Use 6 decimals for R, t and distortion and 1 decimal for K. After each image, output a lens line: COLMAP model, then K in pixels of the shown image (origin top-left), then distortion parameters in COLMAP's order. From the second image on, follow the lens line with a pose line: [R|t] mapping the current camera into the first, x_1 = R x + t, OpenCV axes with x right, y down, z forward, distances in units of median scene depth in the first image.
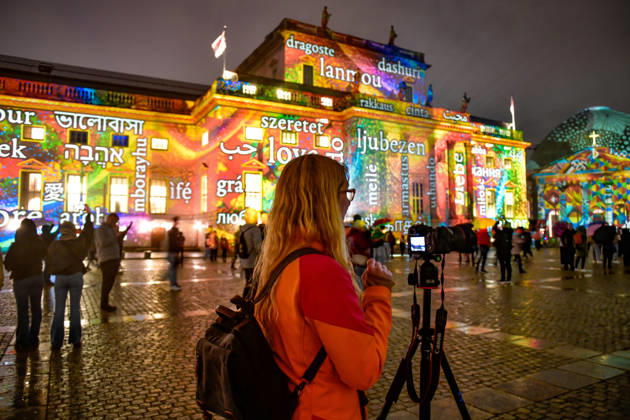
lens RADIAL K [[463.1, 0, 316.8], [0, 463.1, 207.6], [0, 0, 1]] dist [-0.130265, 0.100105]
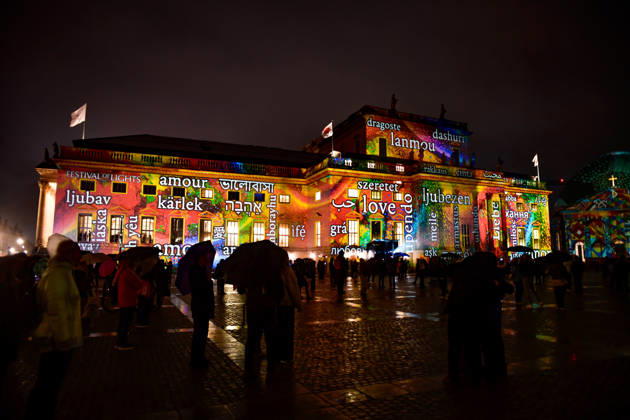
lens RADIAL K [[453.6, 0, 310.3], [0, 453.6, 205.7], [0, 0, 1]] dist [-0.119975, 0.108599]
pose [[0.995216, -0.006605, -0.097471, -0.116226], [0.000401, 0.997980, -0.063531, -0.024889], [0.097693, 0.063188, 0.993209, -0.397807]]
